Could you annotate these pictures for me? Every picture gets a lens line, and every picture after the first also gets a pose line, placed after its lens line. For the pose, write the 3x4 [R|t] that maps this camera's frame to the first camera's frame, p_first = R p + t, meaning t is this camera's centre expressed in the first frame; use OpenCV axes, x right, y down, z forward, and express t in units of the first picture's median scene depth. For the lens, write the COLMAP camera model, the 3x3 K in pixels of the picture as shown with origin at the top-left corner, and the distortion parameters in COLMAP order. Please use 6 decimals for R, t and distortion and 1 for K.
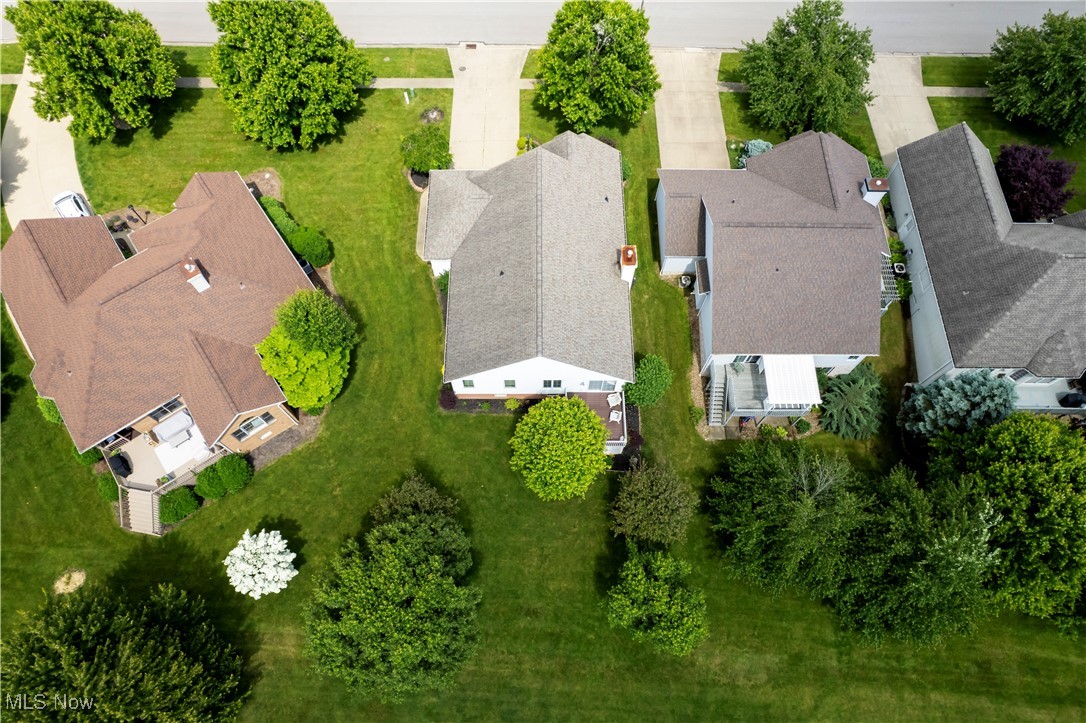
lens RADIAL K [[703.4, 0, 544.5], [0, 703.4, 354.7], [0, 0, 1]] dist [-0.026075, 0.009527]
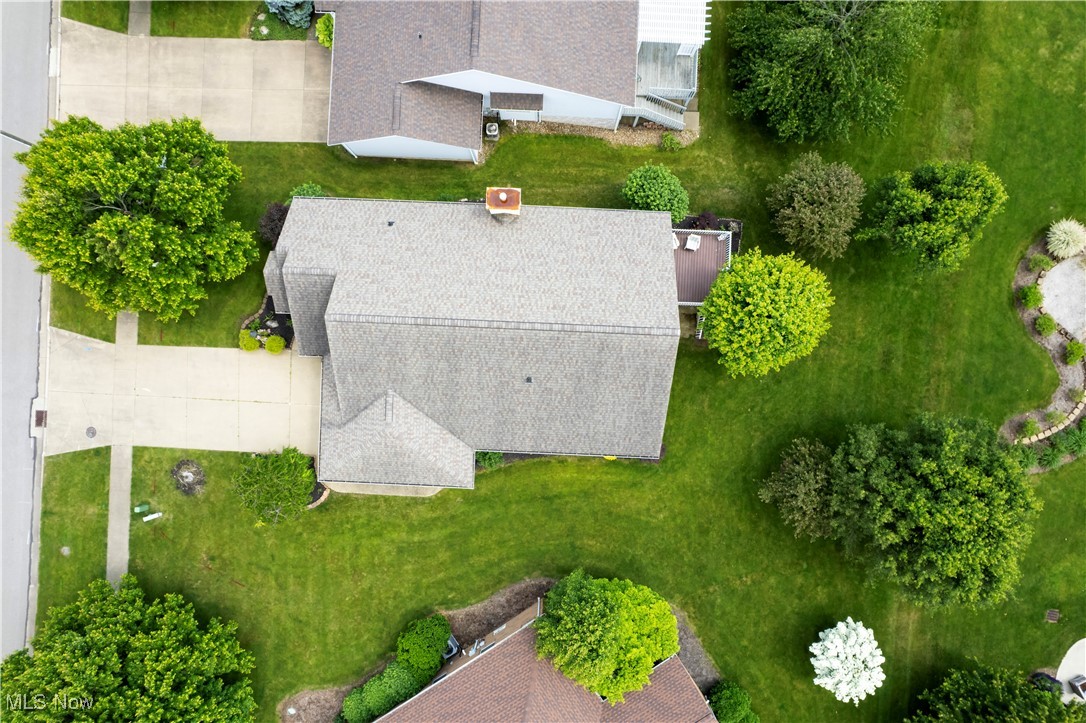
lens RADIAL K [[703.4, 0, 545.9], [0, 703.4, 364.0], [0, 0, 1]] dist [-0.026075, 0.009527]
pose [[0.048962, -0.998611, -0.019441, -0.026723], [0.912475, 0.036806, 0.407473, -0.350845], [-0.406192, -0.037690, 0.913010, 0.303327]]
